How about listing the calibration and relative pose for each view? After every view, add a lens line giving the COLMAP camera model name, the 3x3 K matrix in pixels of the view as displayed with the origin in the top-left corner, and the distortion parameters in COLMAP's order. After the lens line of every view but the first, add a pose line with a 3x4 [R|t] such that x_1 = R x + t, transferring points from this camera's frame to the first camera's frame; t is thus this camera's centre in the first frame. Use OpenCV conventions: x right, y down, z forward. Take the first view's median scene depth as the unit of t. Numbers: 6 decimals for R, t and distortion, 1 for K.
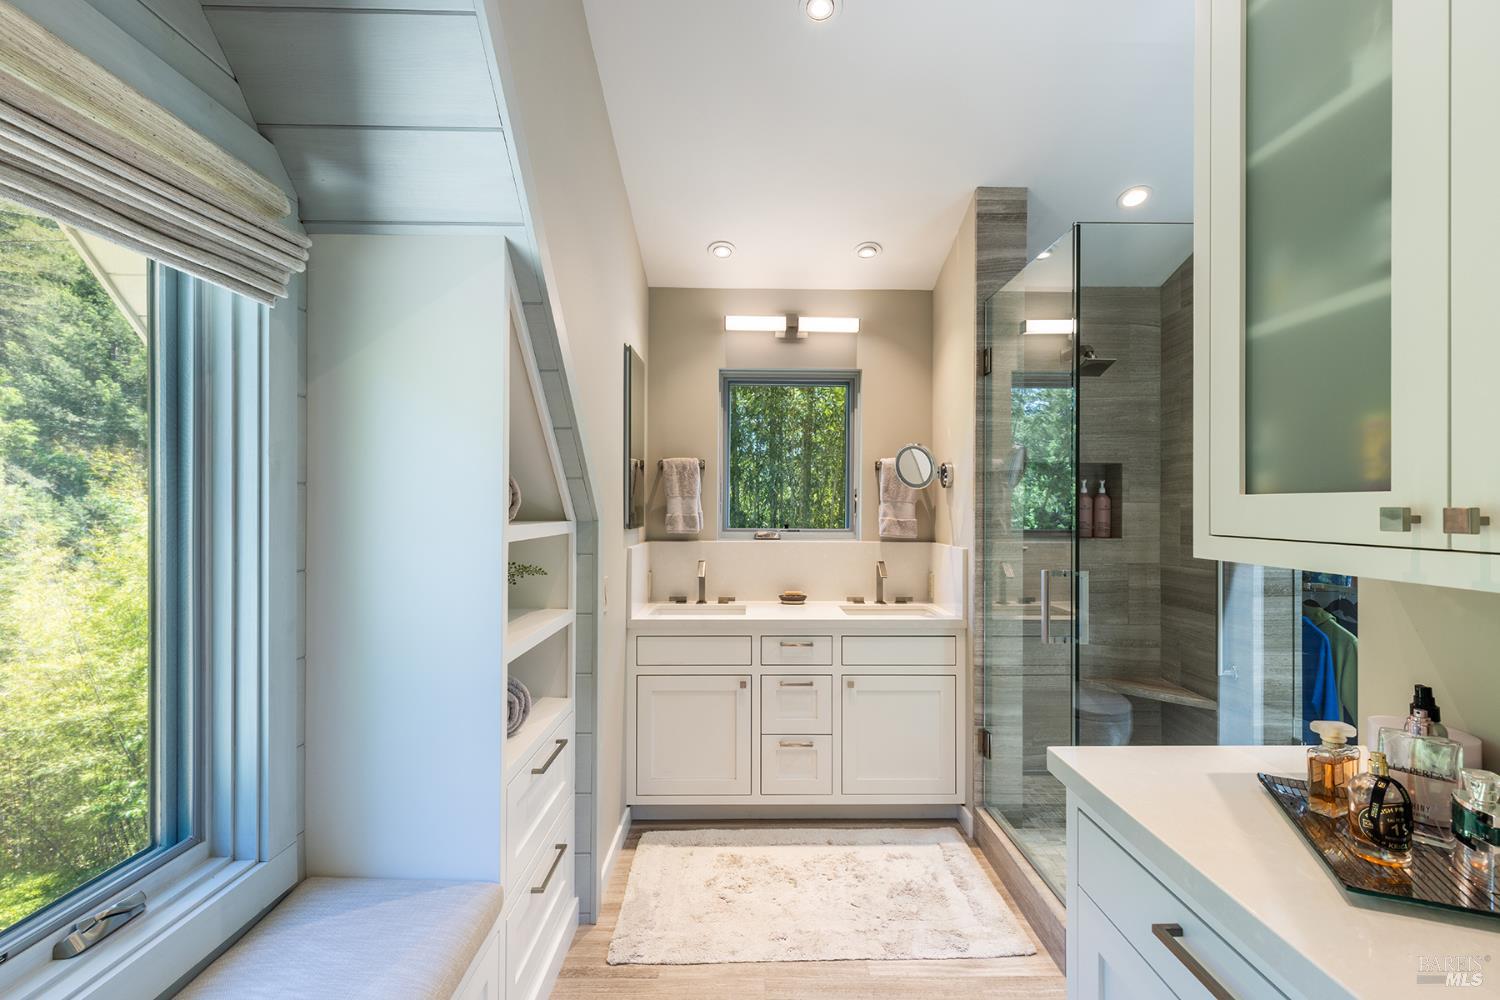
lens RADIAL K [[669.7, 0, 765.5], [0, 669.7, 501.7], [0, 0, 1]] dist [0.001217, 0.001016]
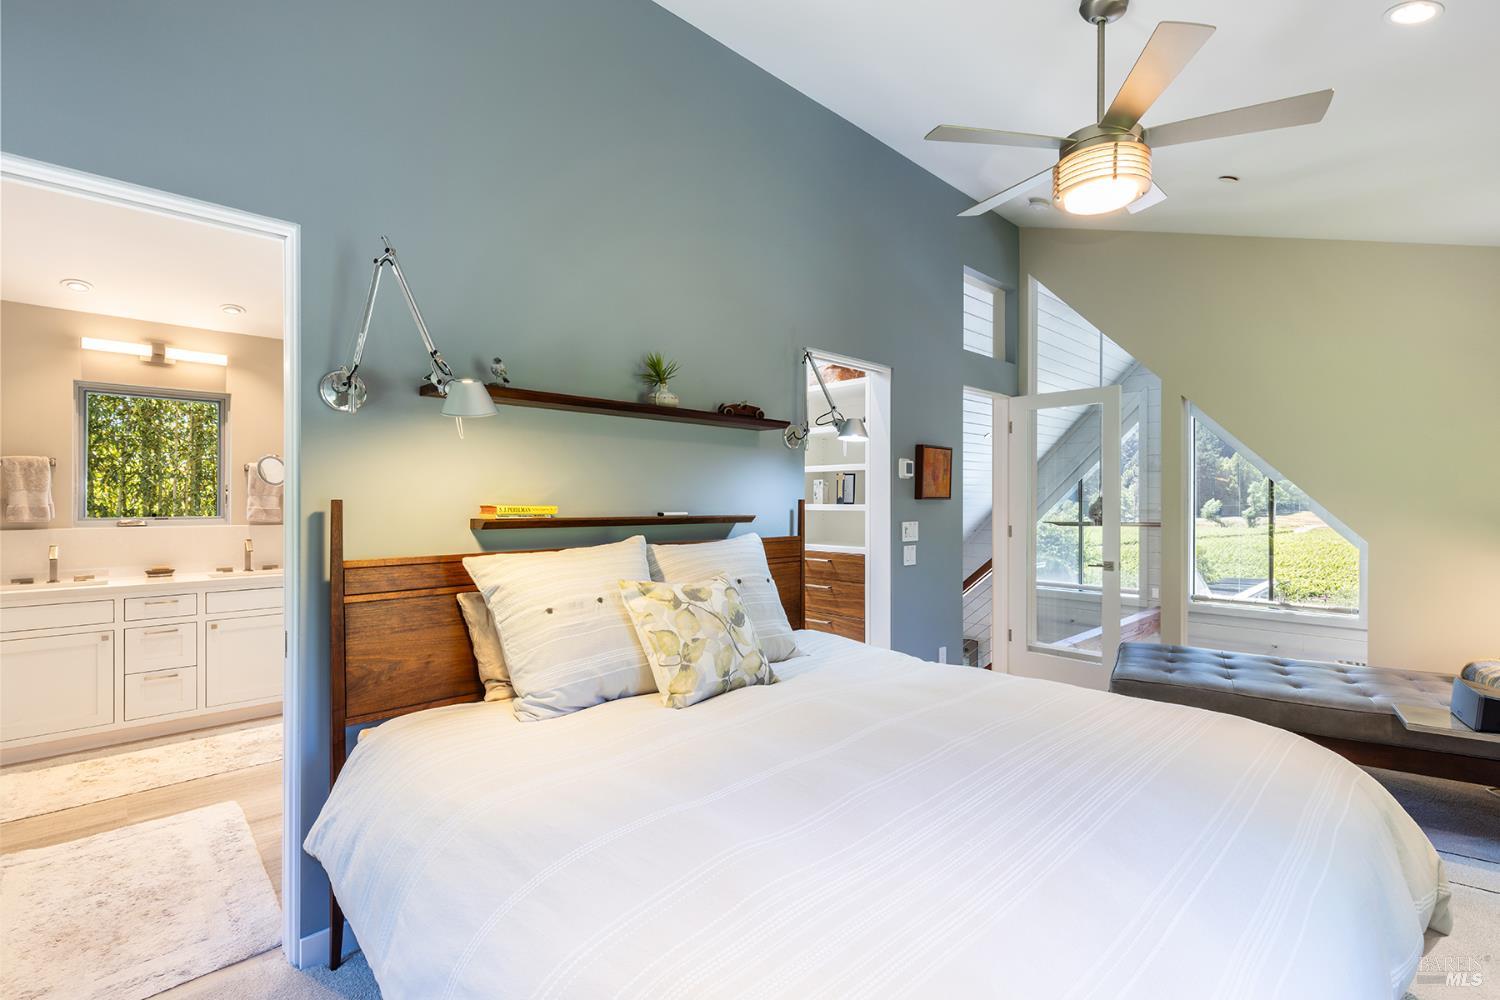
lens RADIAL K [[669.7, 0, 765.5], [0, 669.7, 501.7], [0, 0, 1]] dist [0.001217, 0.001016]
pose [[0.732764, -0.003946, 0.680472, 0.017309], [-0.002052, 0.999966, 0.008009, 0.000506], [-0.680480, -0.007265, 0.732731, -0.690415]]
